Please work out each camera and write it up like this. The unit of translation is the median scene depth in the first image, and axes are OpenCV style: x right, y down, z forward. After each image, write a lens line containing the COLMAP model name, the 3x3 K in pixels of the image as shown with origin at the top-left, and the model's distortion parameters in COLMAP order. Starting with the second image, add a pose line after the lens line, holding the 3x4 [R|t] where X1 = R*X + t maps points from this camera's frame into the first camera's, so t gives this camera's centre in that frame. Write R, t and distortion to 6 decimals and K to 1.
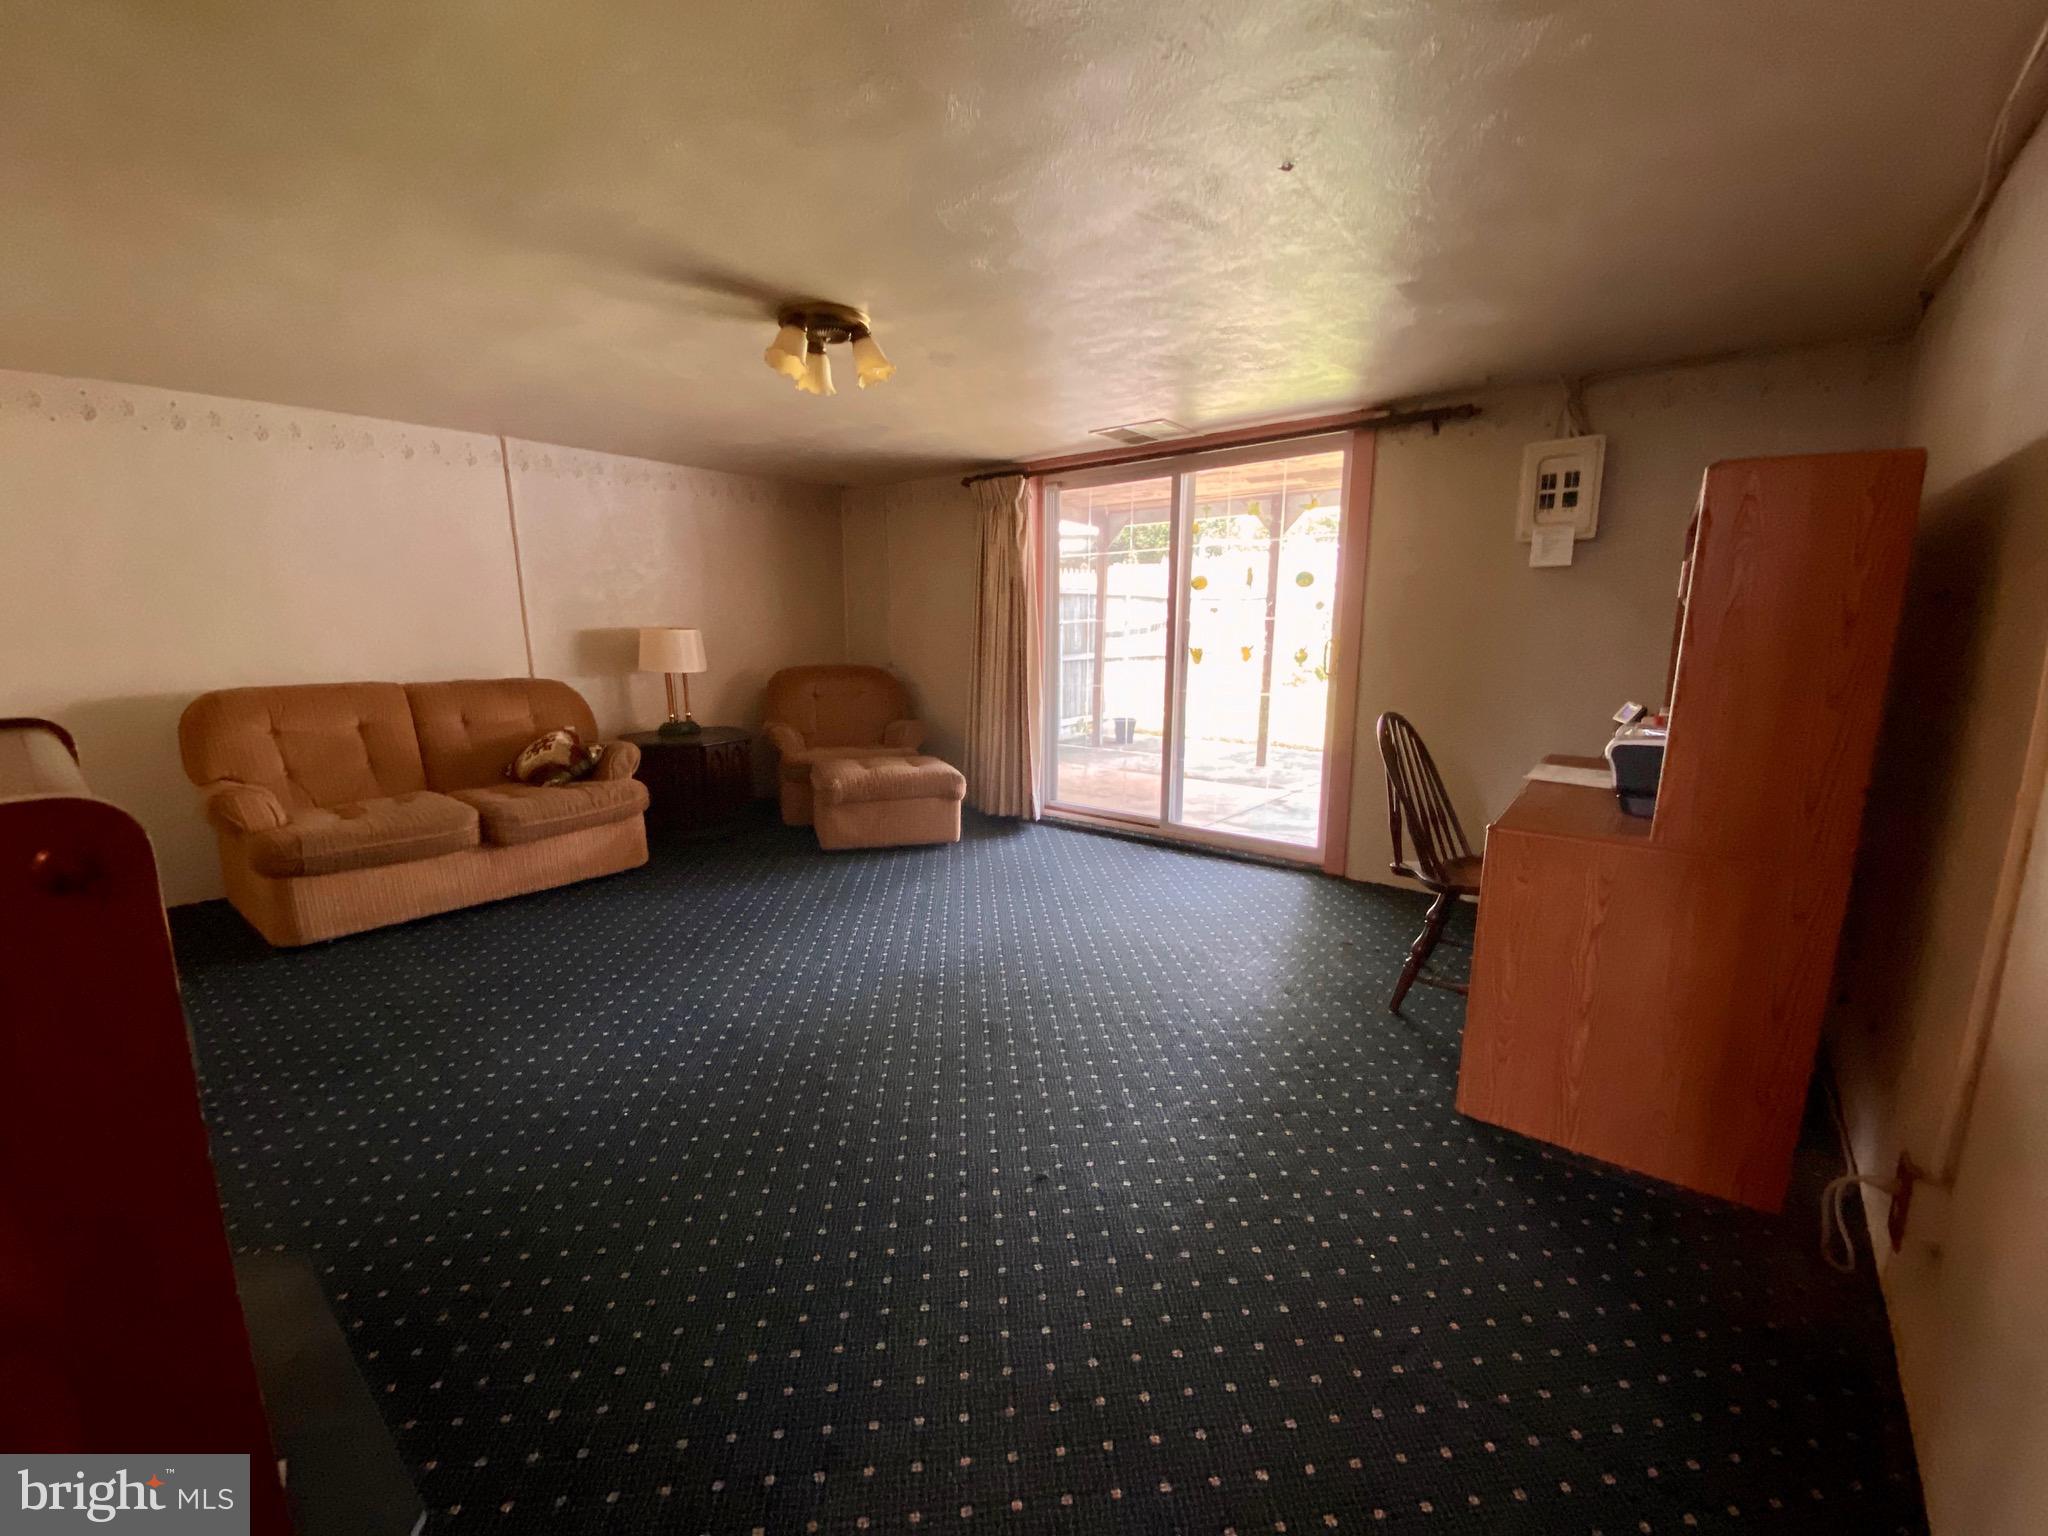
lens RADIAL K [[836.5, 0, 1021.0], [0, 836.5, 771.5], [0, 0, 1]] dist [0.017329, -0.001004]
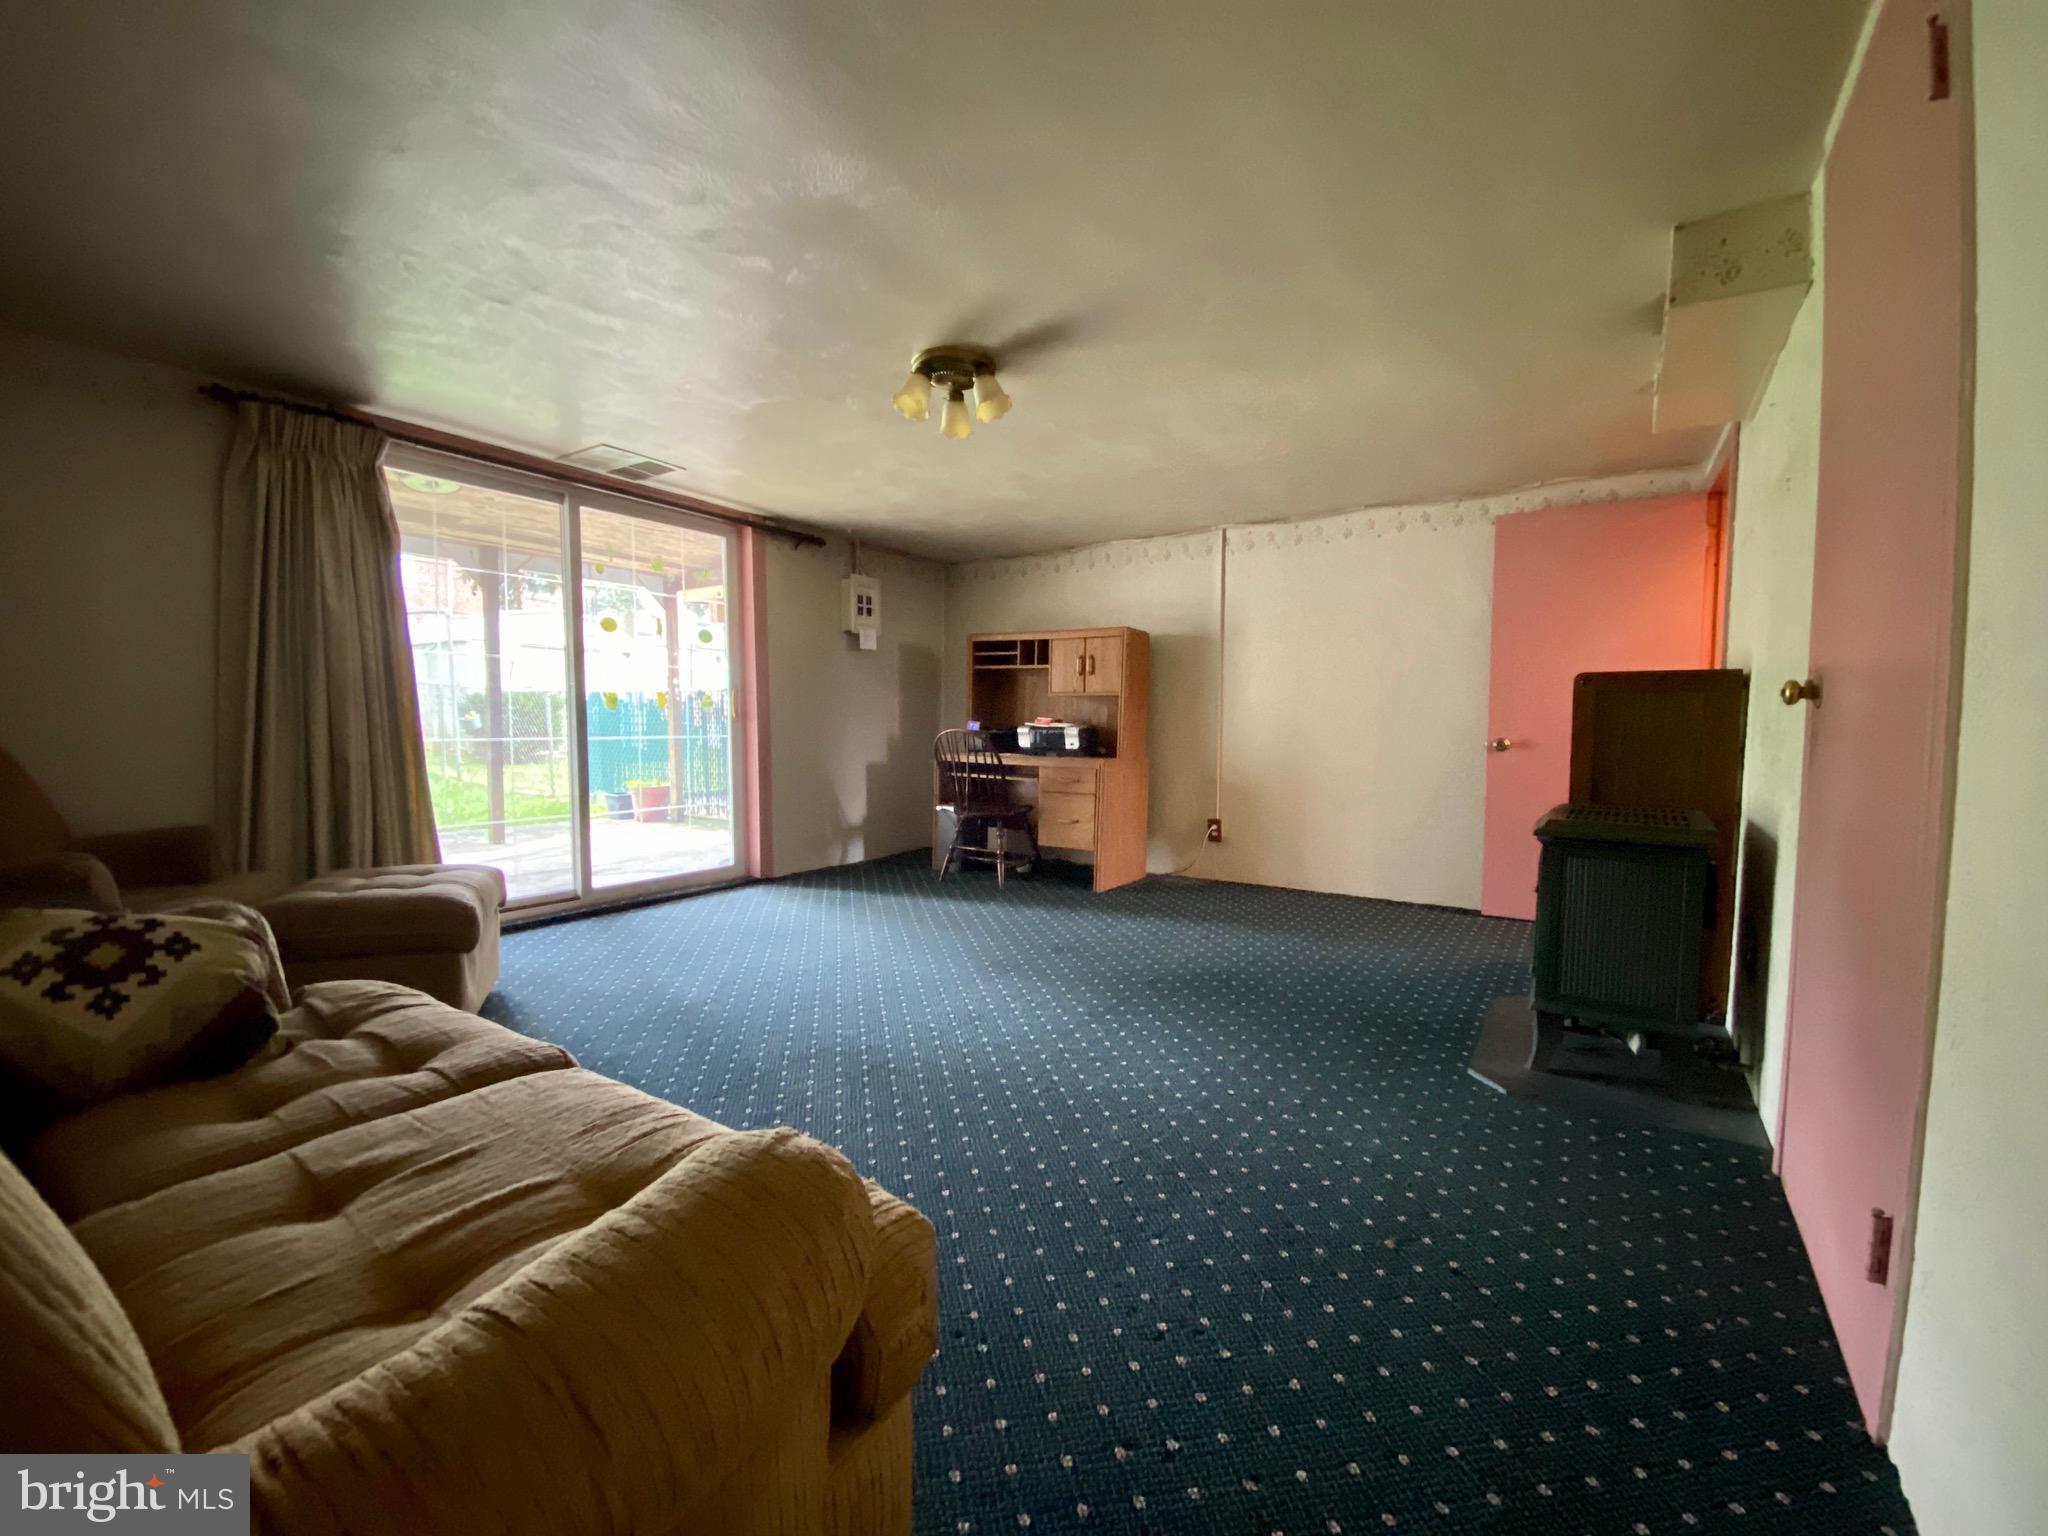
lens RADIAL K [[836.5, 0, 1022.4], [0, 836.5, 766.6], [0, 0, 1]] dist [0.017329, -0.001004]
pose [[-0.120865, -0.052653, 0.991272, -0.883309], [0.167570, 0.983179, 0.072655, -0.063182], [-0.978423, 0.174889, -0.110009, 0.738818]]
